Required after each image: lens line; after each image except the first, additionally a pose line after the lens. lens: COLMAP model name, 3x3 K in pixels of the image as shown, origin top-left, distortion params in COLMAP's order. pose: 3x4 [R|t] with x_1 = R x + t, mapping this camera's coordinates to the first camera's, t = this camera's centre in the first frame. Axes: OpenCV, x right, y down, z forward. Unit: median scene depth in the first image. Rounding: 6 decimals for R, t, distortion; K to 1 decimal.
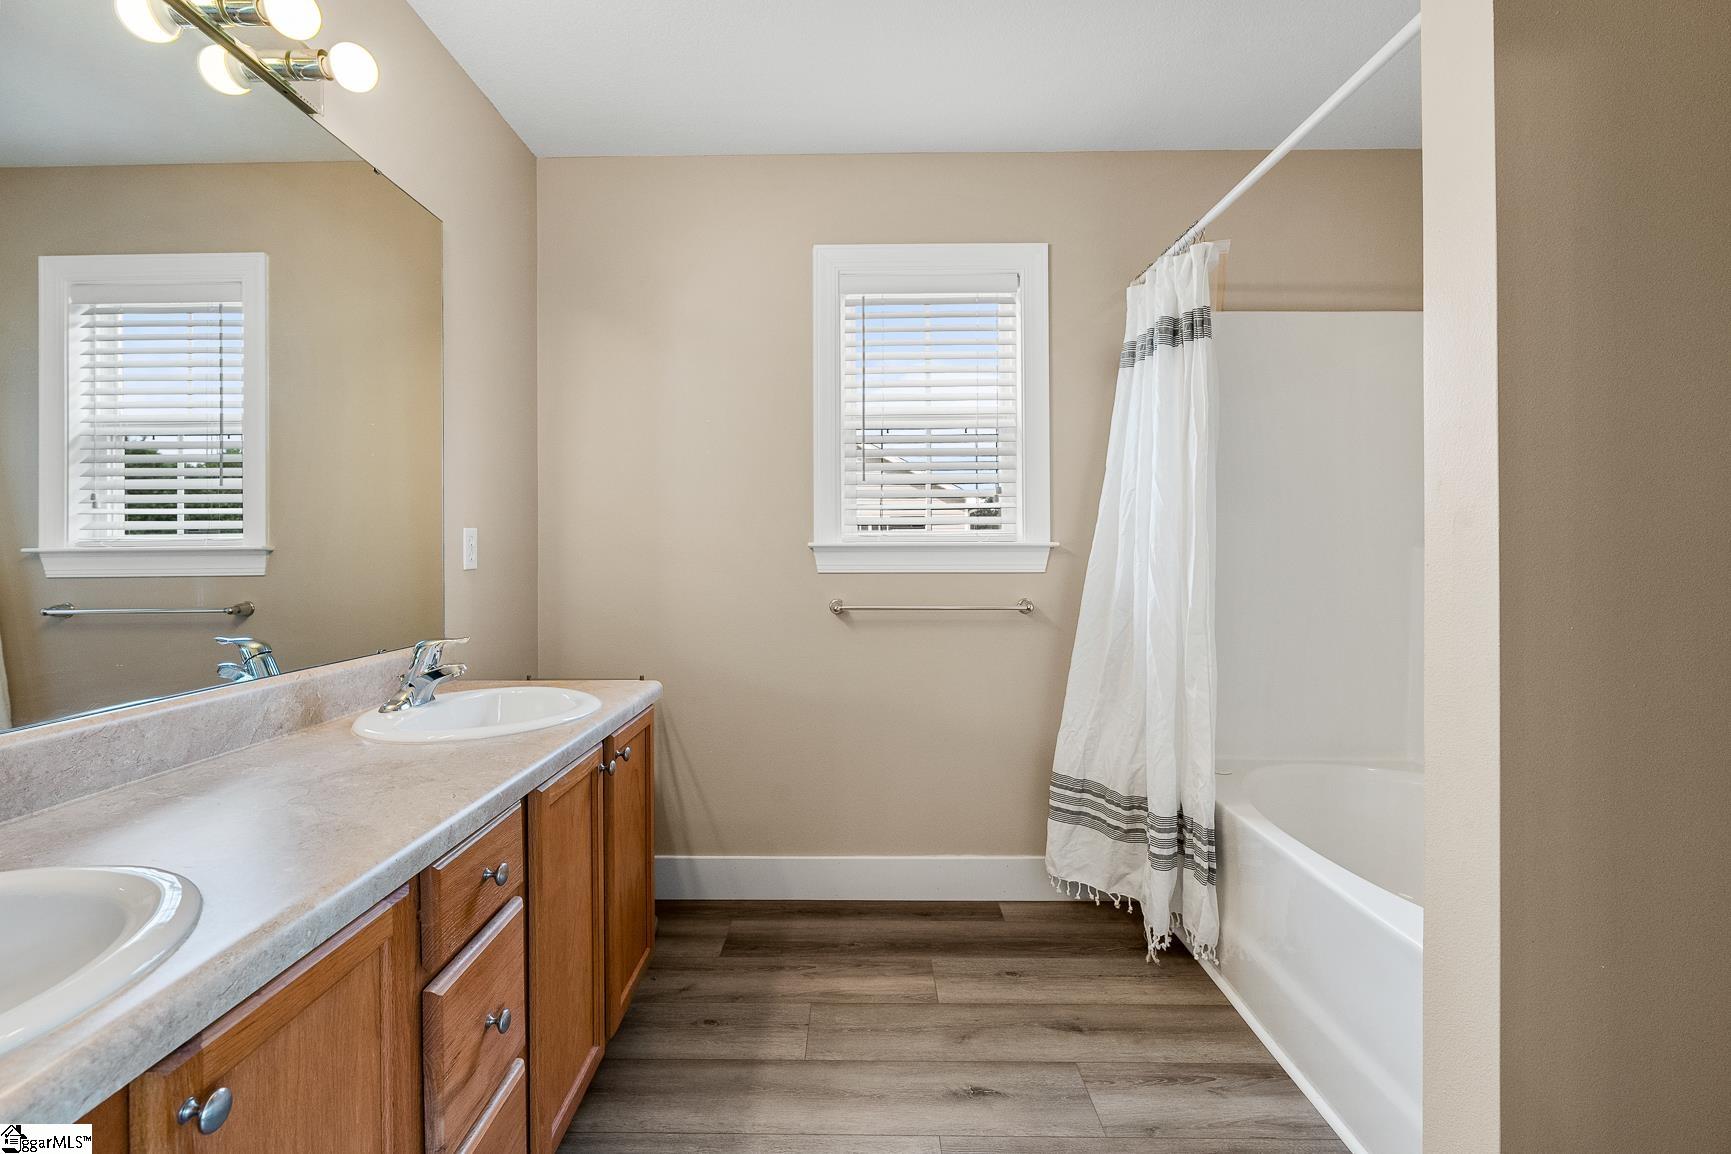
lens RADIAL K [[786.7, 0, 866.3], [0, 786.7, 565.8], [0, 0, 1]] dist [-0.005836, 0.001509]
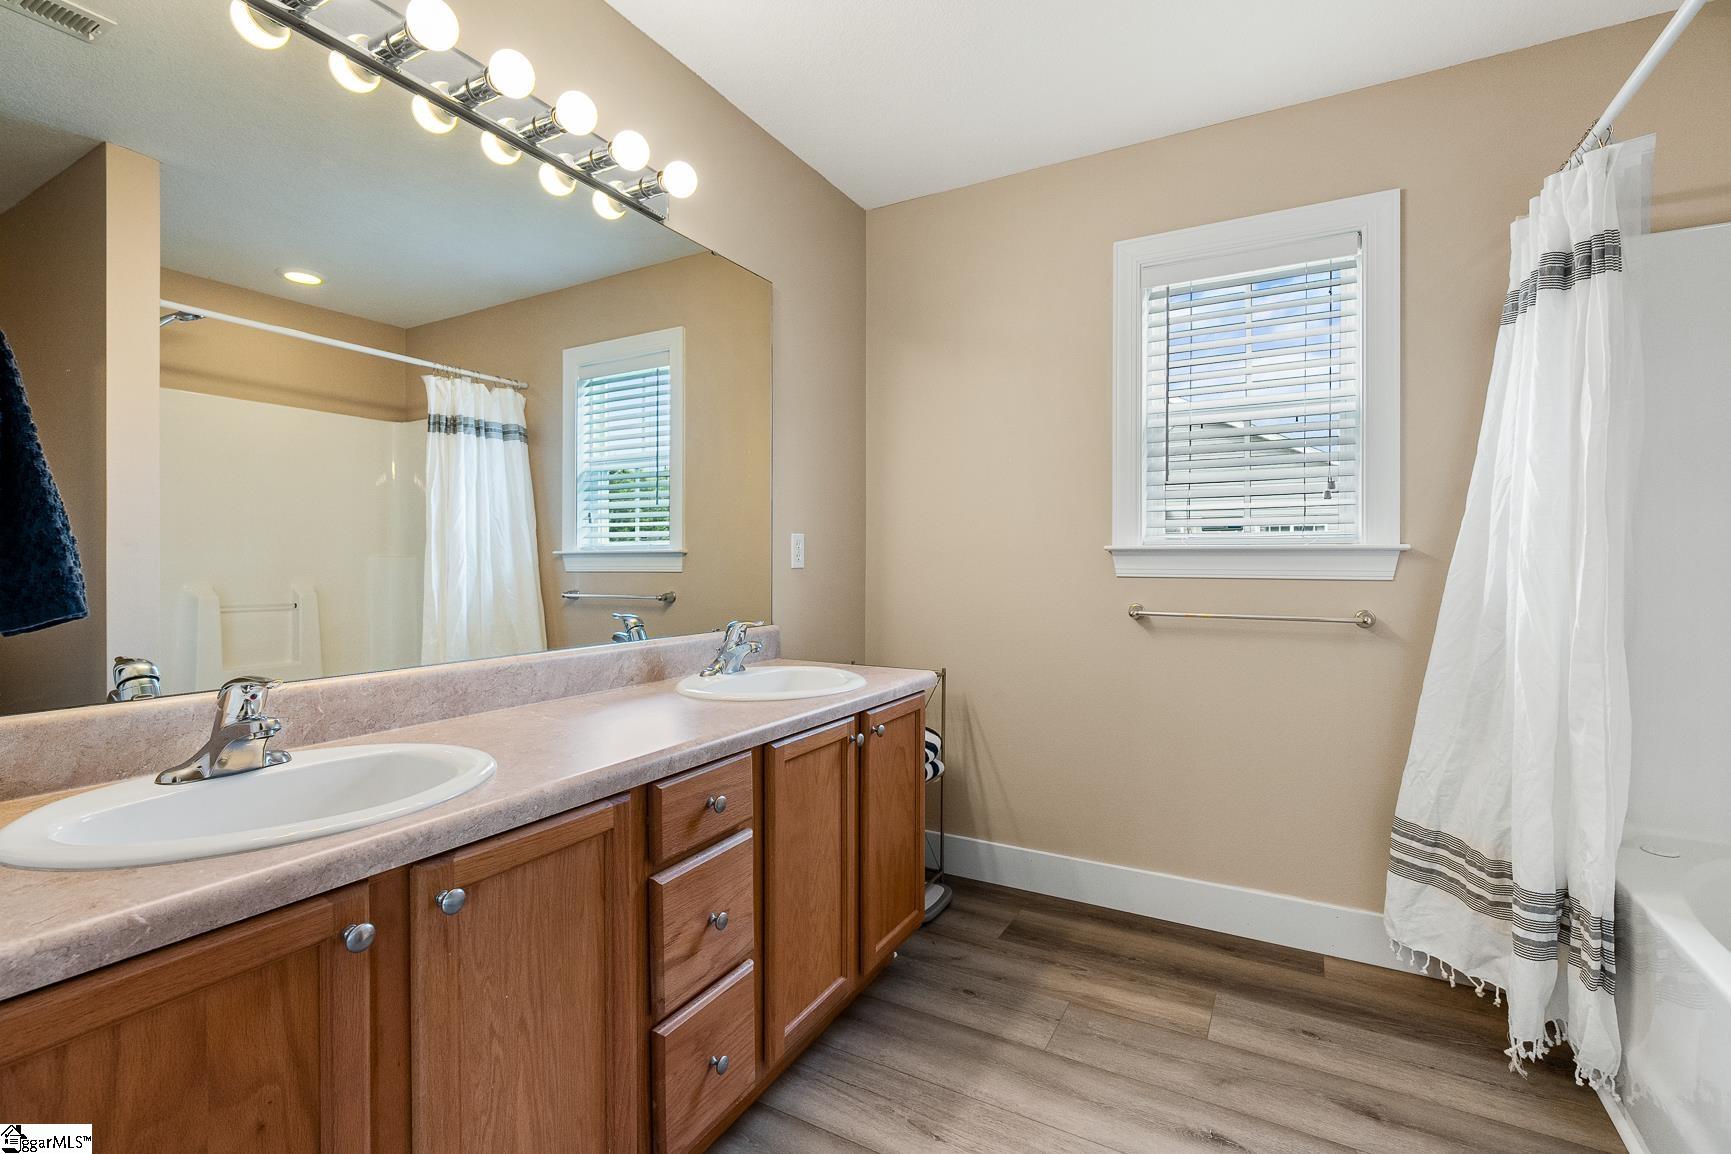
lens RADIAL K [[786.7, 0, 908.8], [0, 786.7, 579.6], [0, 0, 1]] dist [-0.005836, 0.001509]
pose [[0.882620, 0.016091, -0.469812, 0.192735], [-0.013301, 0.999869, 0.009259, 0.008233], [0.469899, -0.001923, 0.882718, 0.014192]]
